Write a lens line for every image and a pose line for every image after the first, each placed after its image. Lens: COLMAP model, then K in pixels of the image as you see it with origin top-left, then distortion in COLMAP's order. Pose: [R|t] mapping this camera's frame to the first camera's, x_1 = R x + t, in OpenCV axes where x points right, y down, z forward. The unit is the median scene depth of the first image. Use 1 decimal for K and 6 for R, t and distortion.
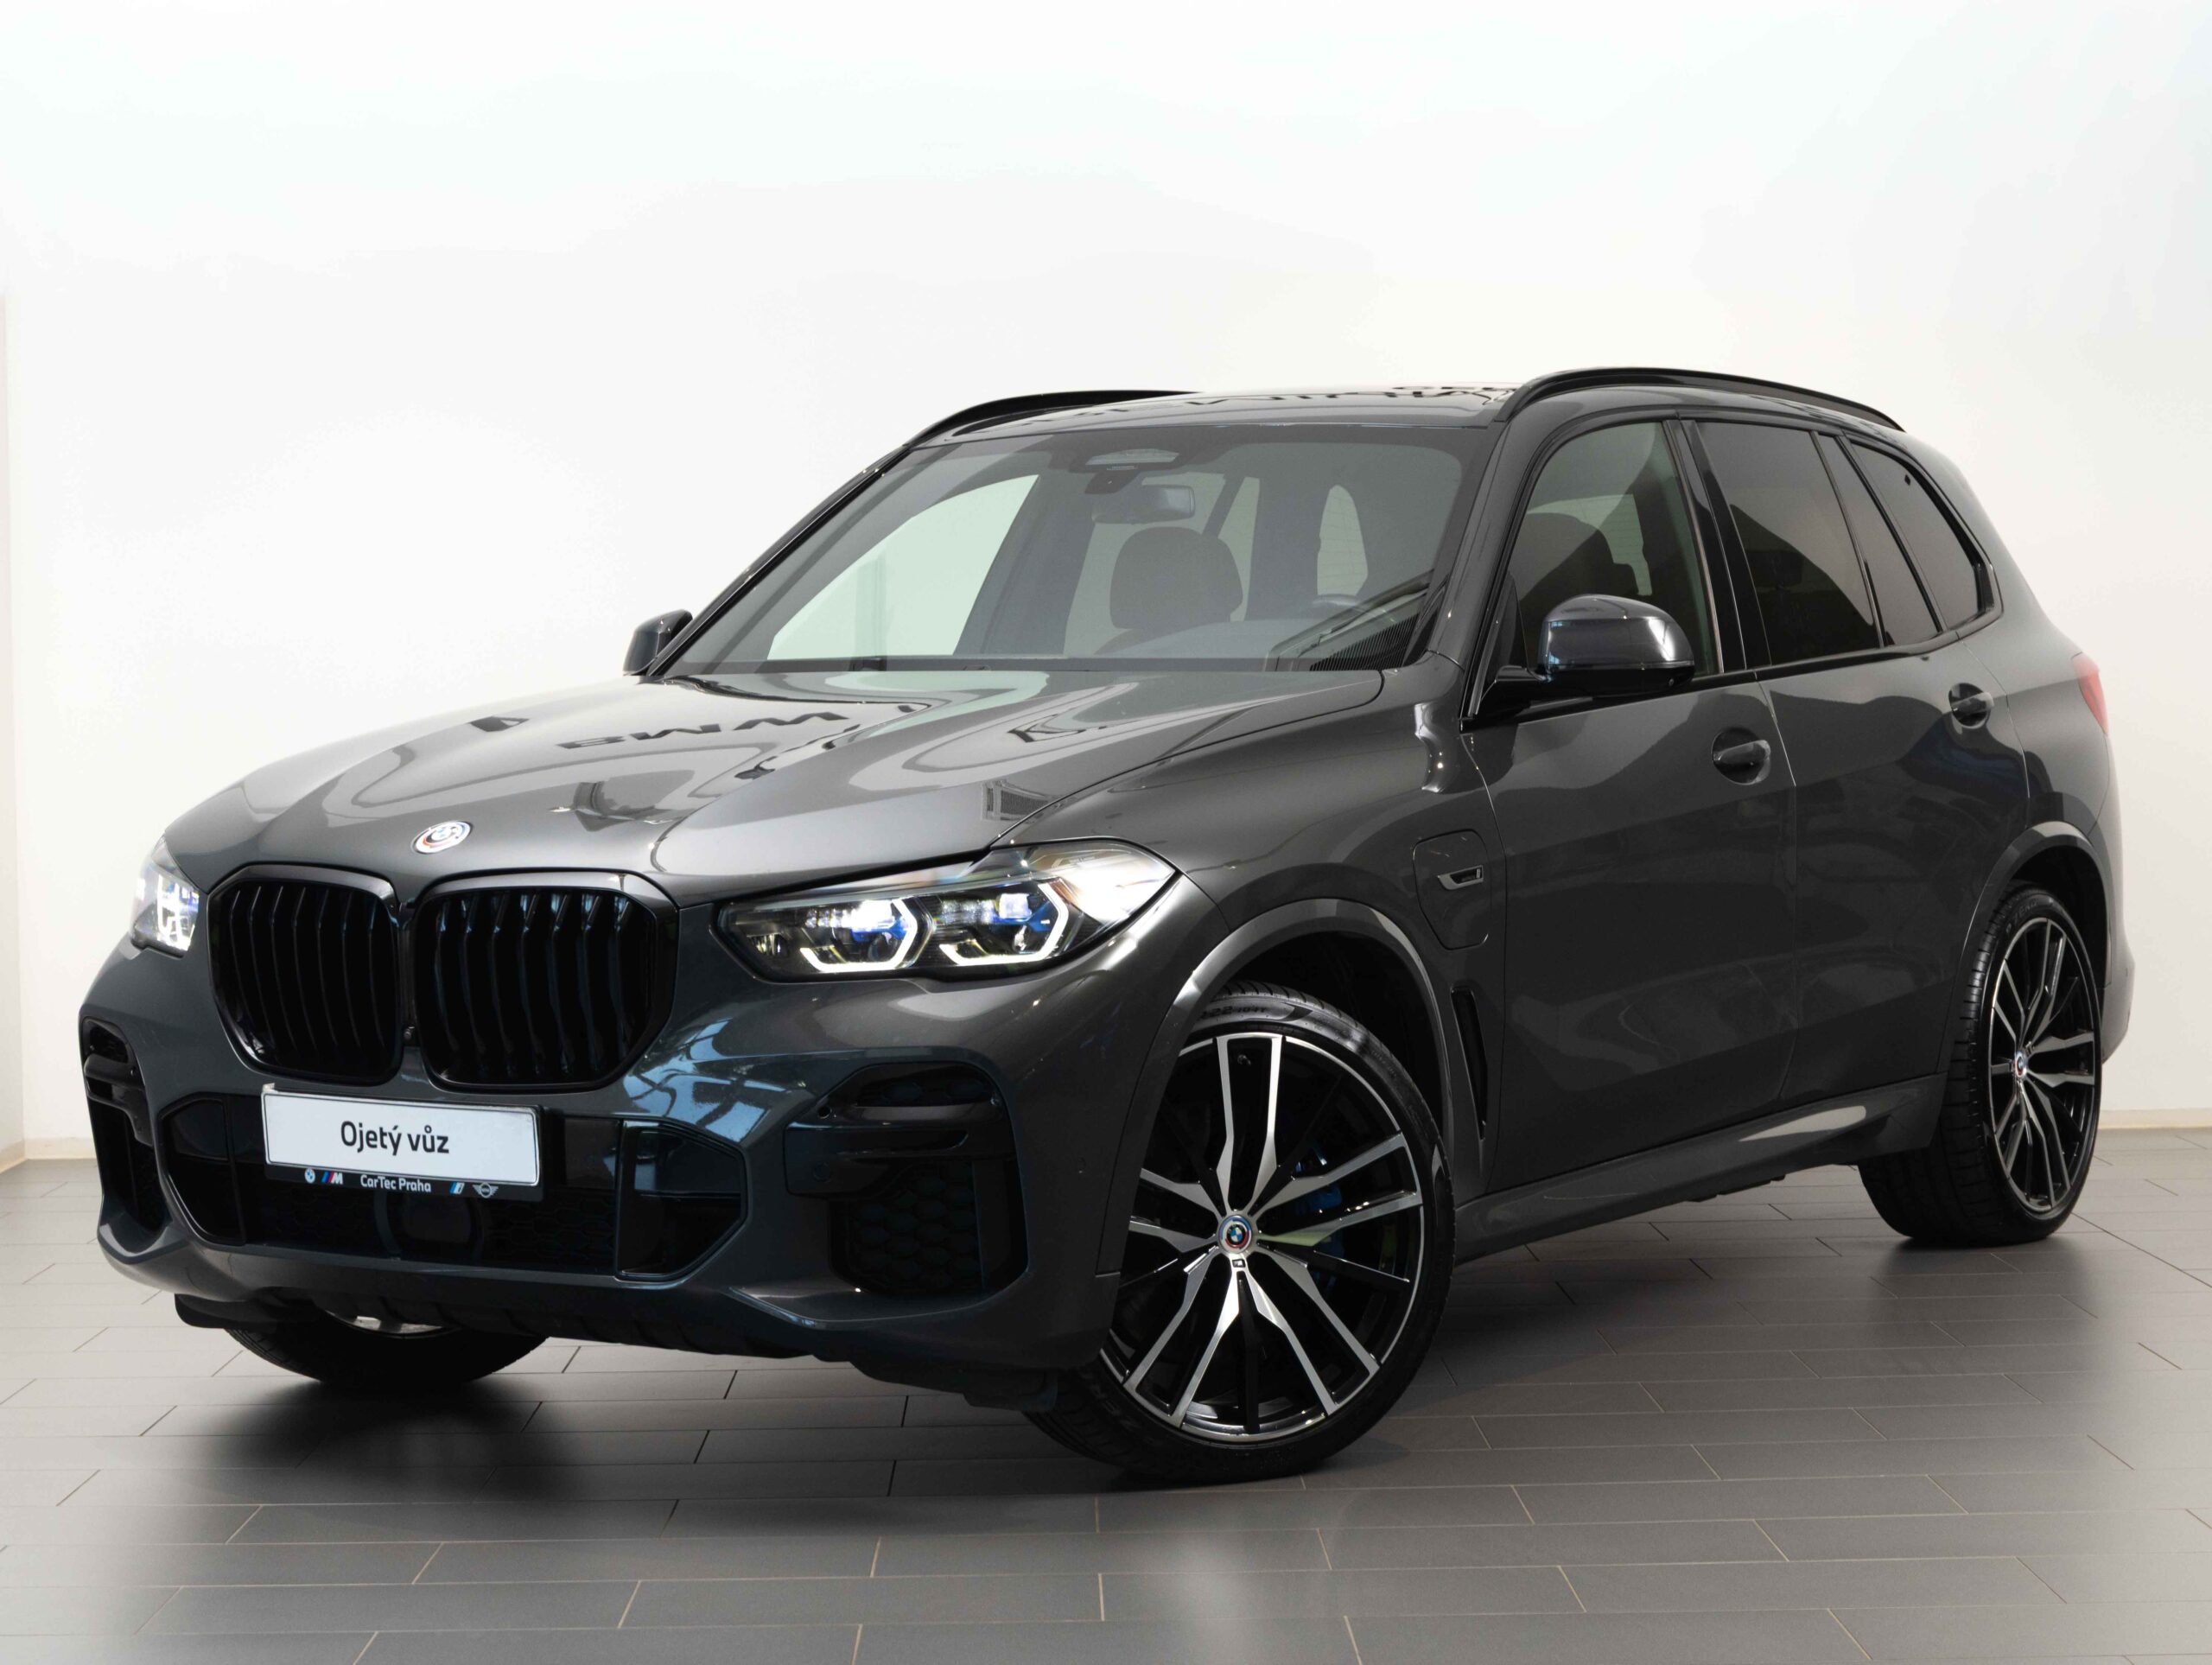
lens RADIAL K [[3990.5, 0, 1106.0], [0, 3990.5, 832.5], [0, 0, 1]] dist [-1.568035, 0.009508]
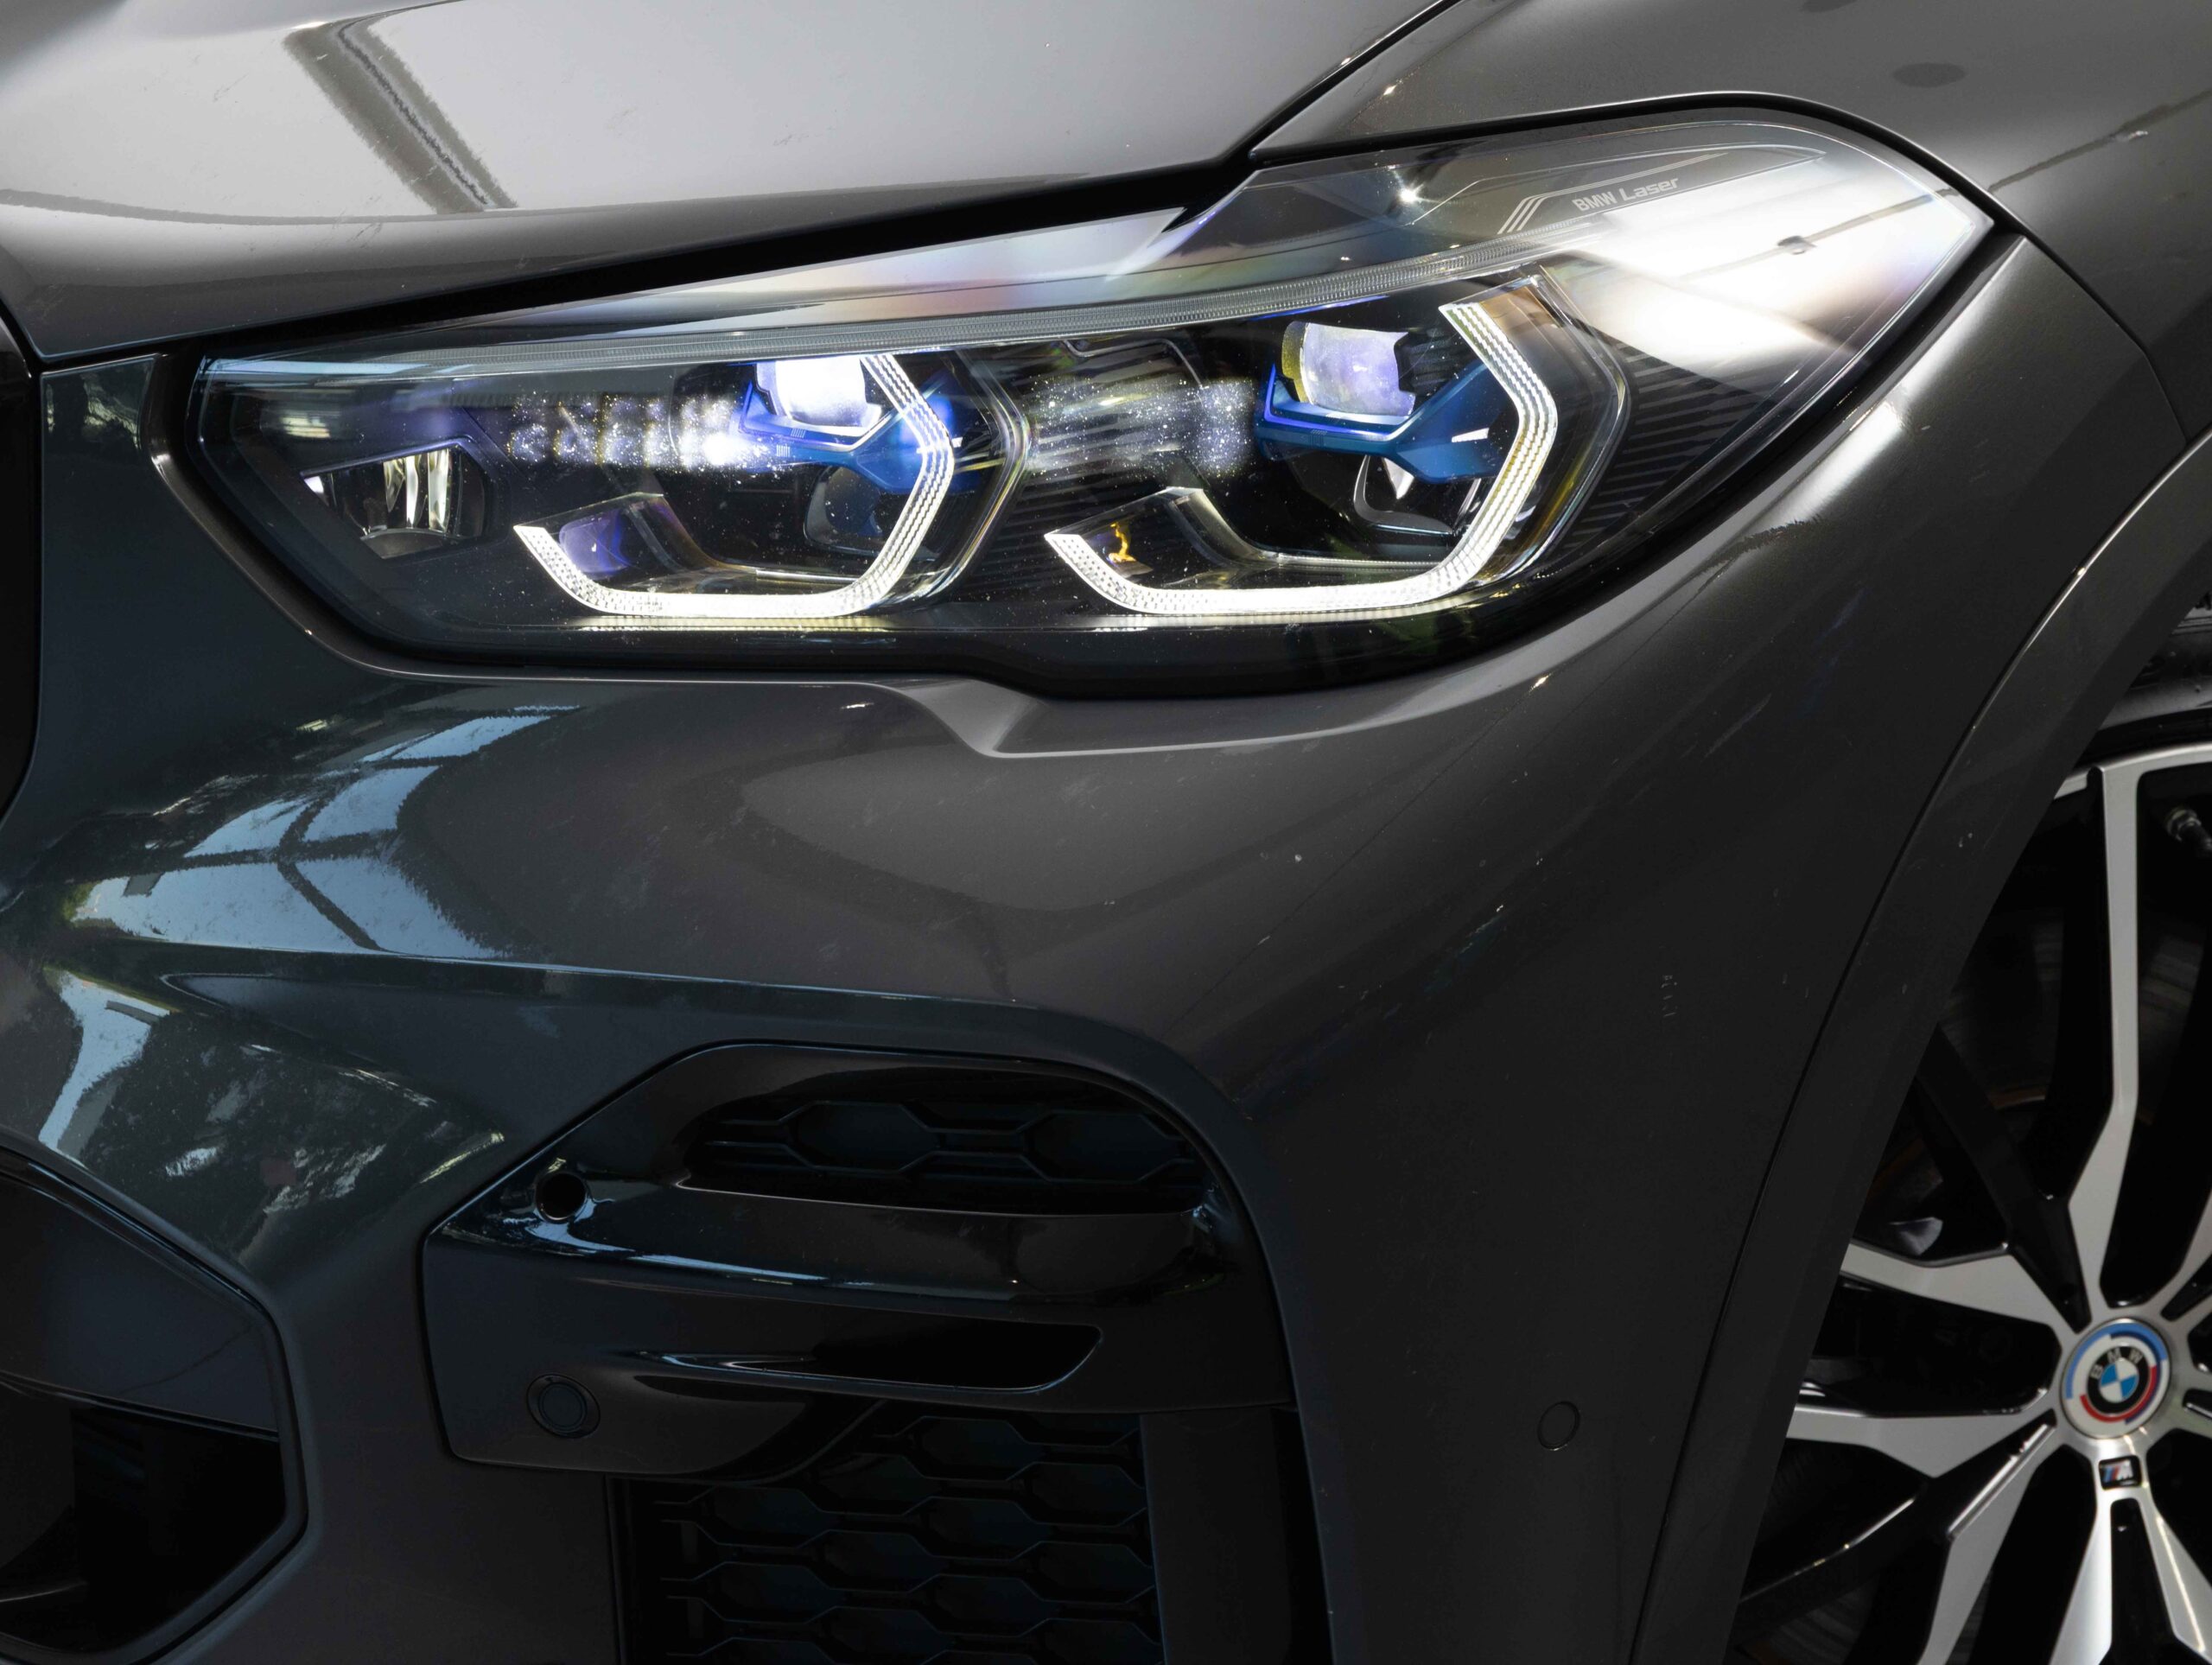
lens RADIAL K [[4301.4, 0, 1030.7], [0, 4301.4, 838.9], [0, 0, 1]] dist [0.019405, -0.222353]
pose [[0.983201, 0.053238, -0.174587, 0.006730], [-0.009828, 0.970570, 0.240619, -0.019107], [0.182259, -0.234861, 0.954789, 0.722947]]
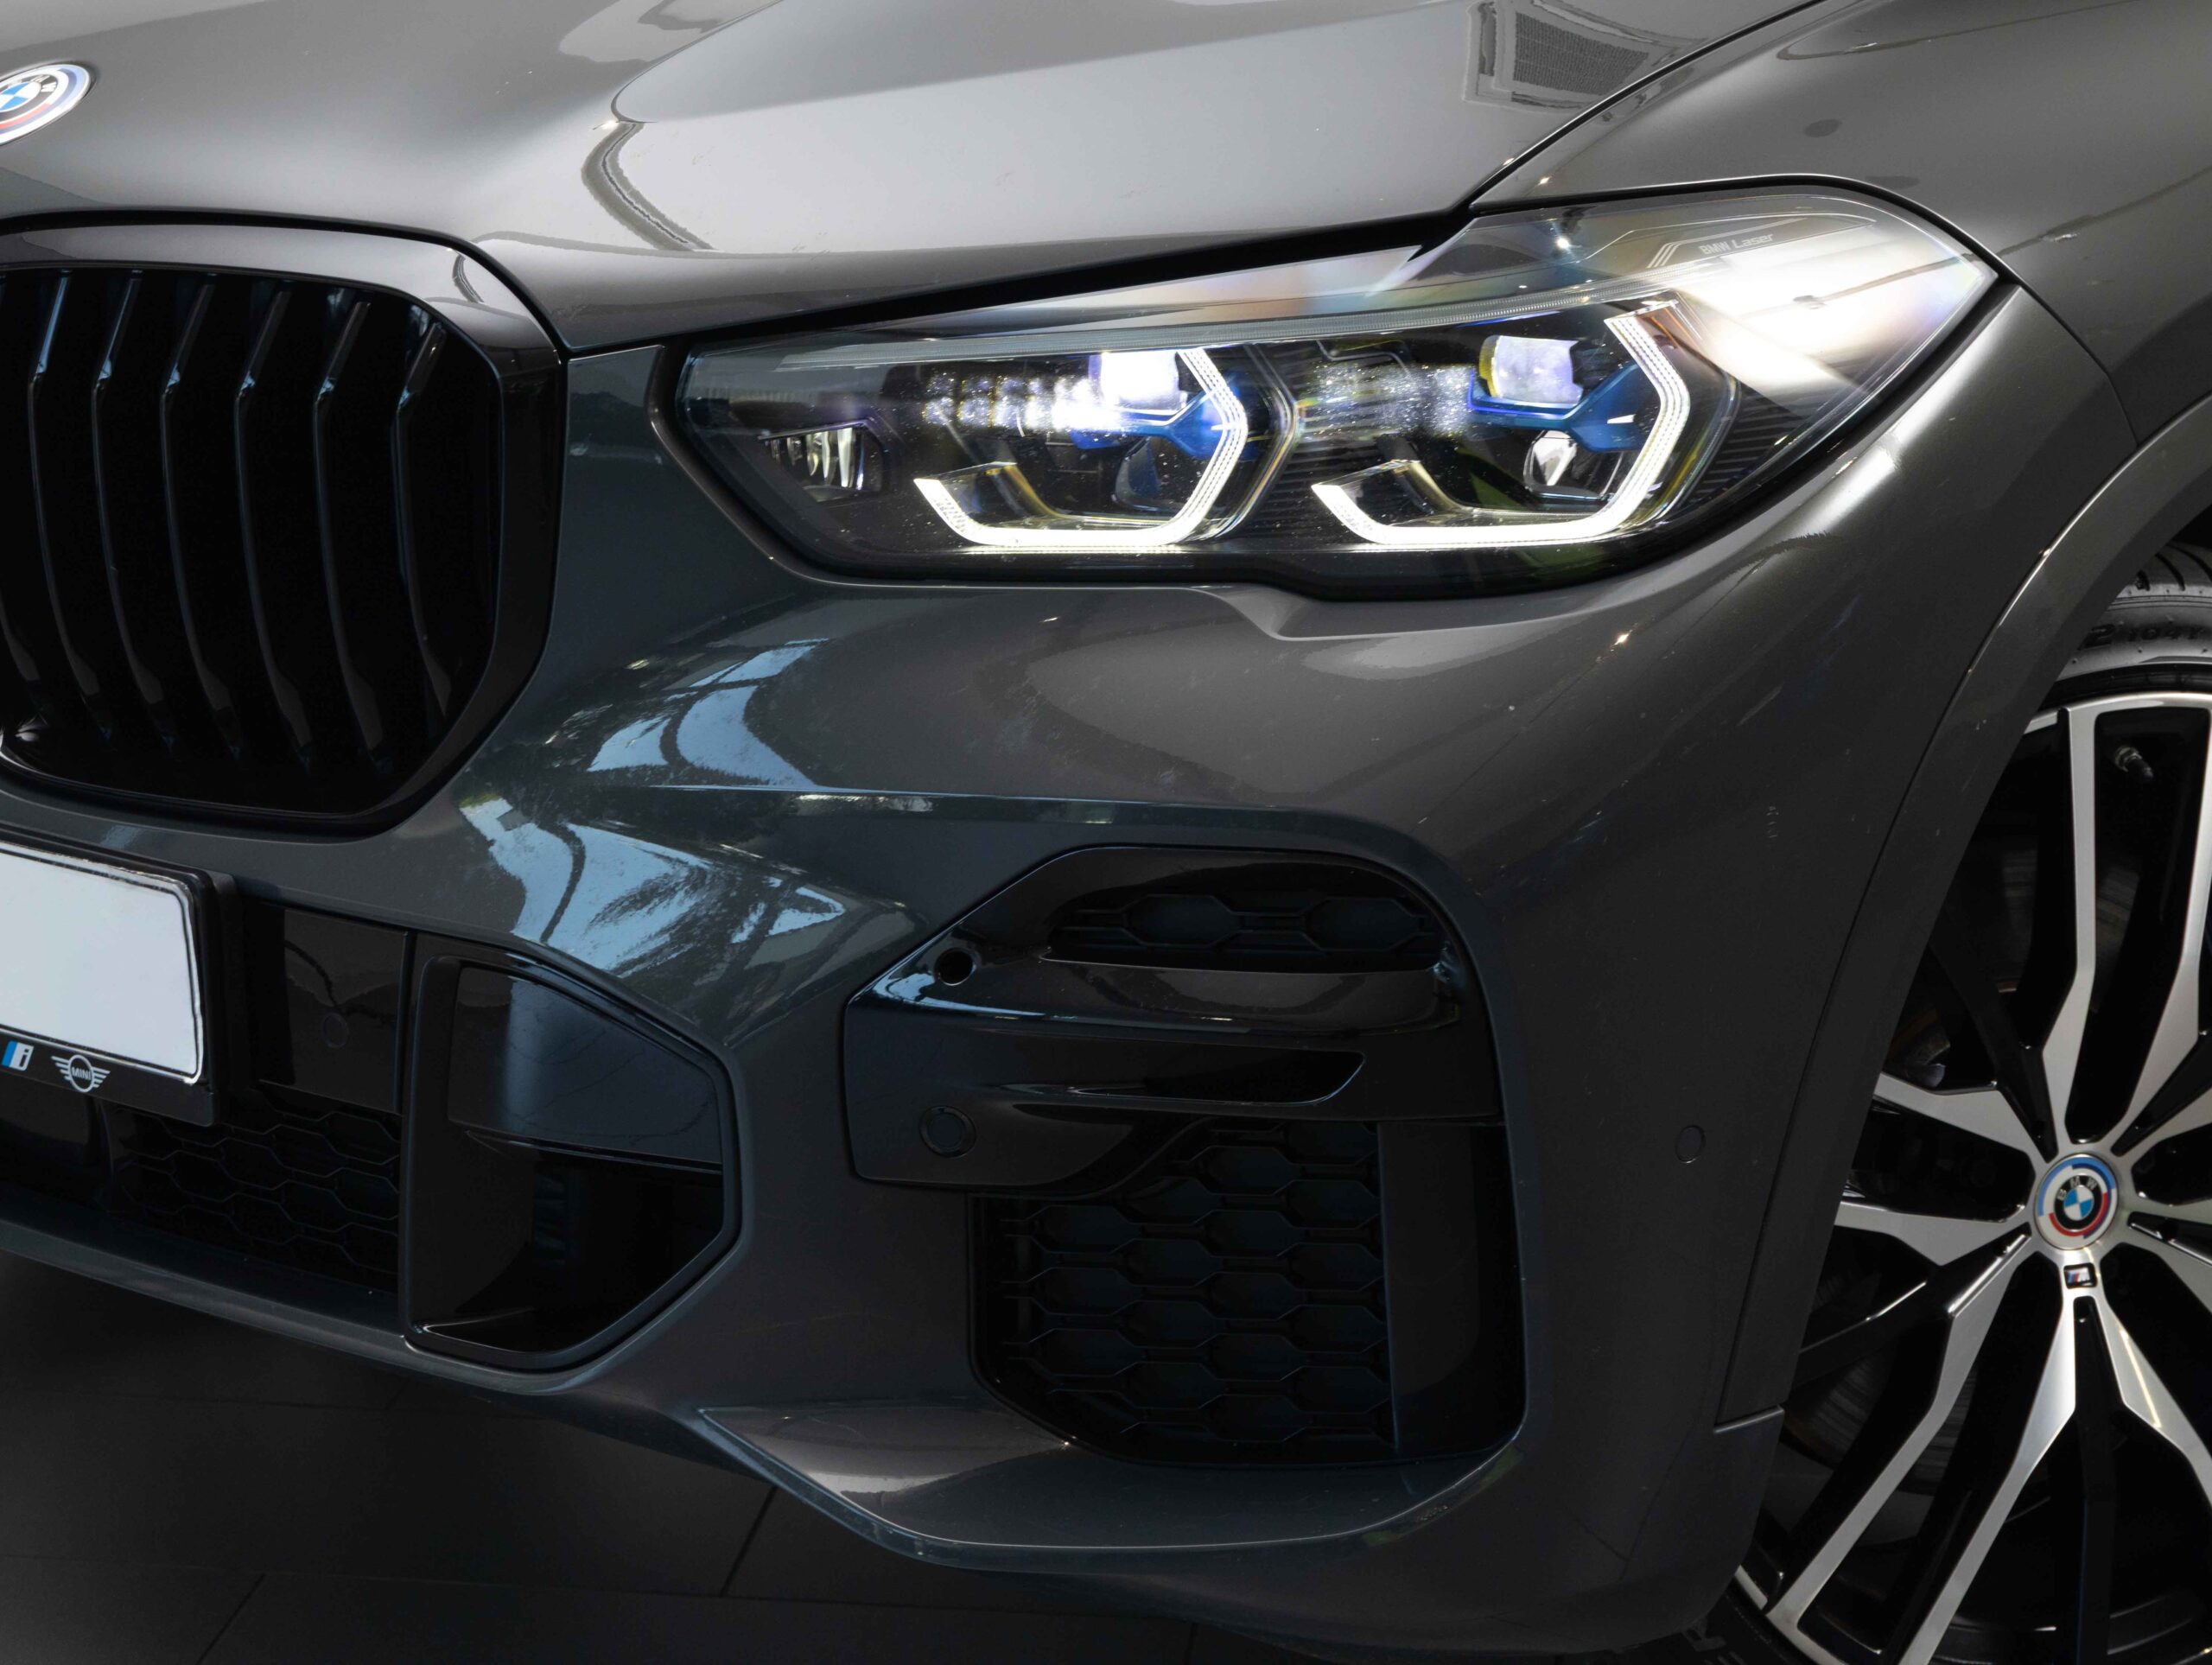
lens RADIAL K [[4236.4, 0, 1106.0], [0, 4236.4, 832.5], [0, 0, 1]] dist [0.014191, -0.207817]
pose [[0.989390, 0.052167, -0.135597, -0.007719], [-0.026039, 0.981871, 0.187754, -0.010863], [0.142933, -0.182231, 0.972811, 0.624058]]
